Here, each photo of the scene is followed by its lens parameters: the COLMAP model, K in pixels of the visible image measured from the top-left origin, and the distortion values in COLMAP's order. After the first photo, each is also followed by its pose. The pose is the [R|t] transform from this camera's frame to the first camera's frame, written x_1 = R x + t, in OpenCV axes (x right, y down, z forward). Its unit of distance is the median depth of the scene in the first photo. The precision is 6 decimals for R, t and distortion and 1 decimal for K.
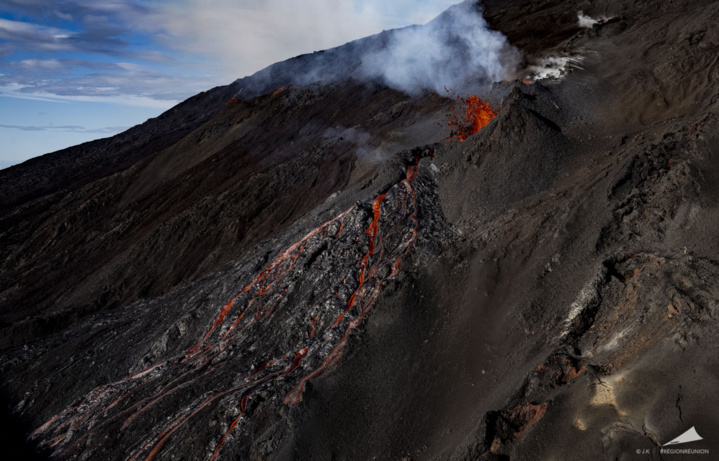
lens RADIAL K [[869.7, 0, 427.5], [0, 869.7, 281.2], [0, 0, 1]] dist [-0.040429, 0.243898]
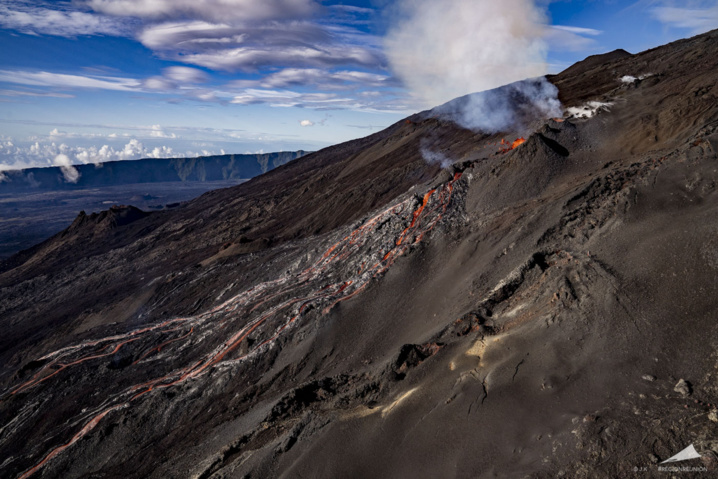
lens RADIAL K [[504.0, 0, 356.1], [0, 504.0, 239.9], [0, 0, 1]] dist [-0.129806, 0.100735]
pose [[0.903895, 0.117845, -0.411200, 0.241270], [-0.099858, 0.992874, 0.065038, -0.061447], [0.415934, -0.017726, 0.909222, 0.104926]]
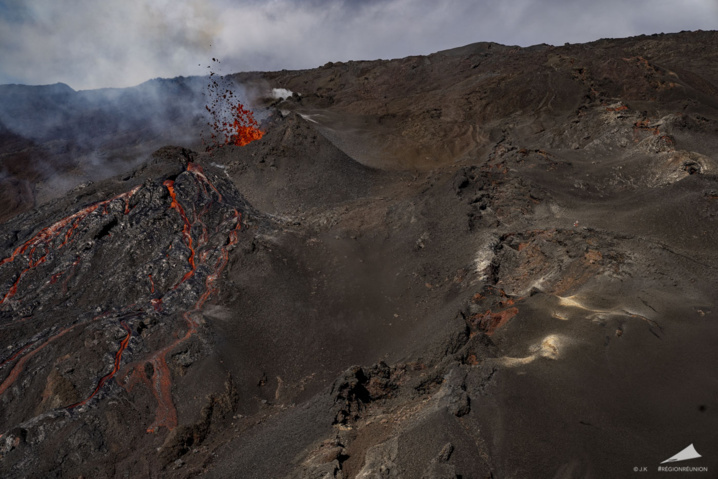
lens RADIAL K [[1399.5, 0, 359.0], [0, 1399.5, 239.5], [0, 0, 1]] dist [0.341073, 0.134409]
pose [[0.906927, 0.126848, 0.401737, -0.464410], [-0.006896, 0.957936, -0.286898, 0.368125], [-0.421231, 0.257425, 0.869653, -0.212938]]
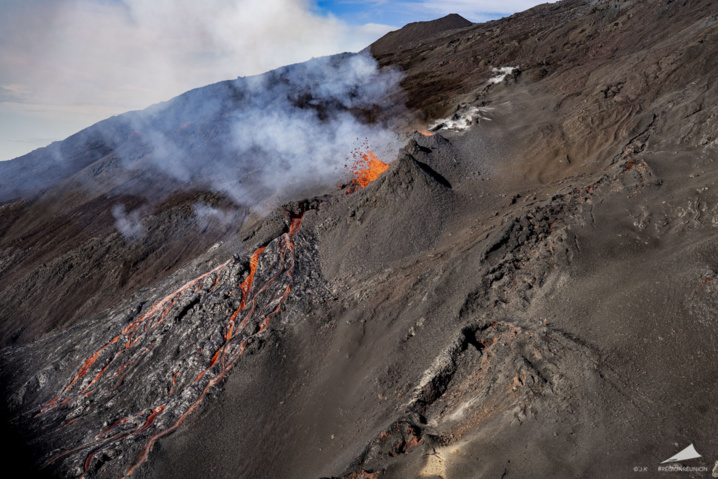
lens RADIAL K [[978.3, 0, 359.0], [0, 978.3, 239.5], [0, 0, 1]] dist [0.122615, 0.410123]
pose [[0.999178, 0.035223, -0.020079, 0.090854], [-0.036801, 0.995740, -0.084540, -0.022114], [0.017016, 0.085209, 0.996218, -0.119170]]
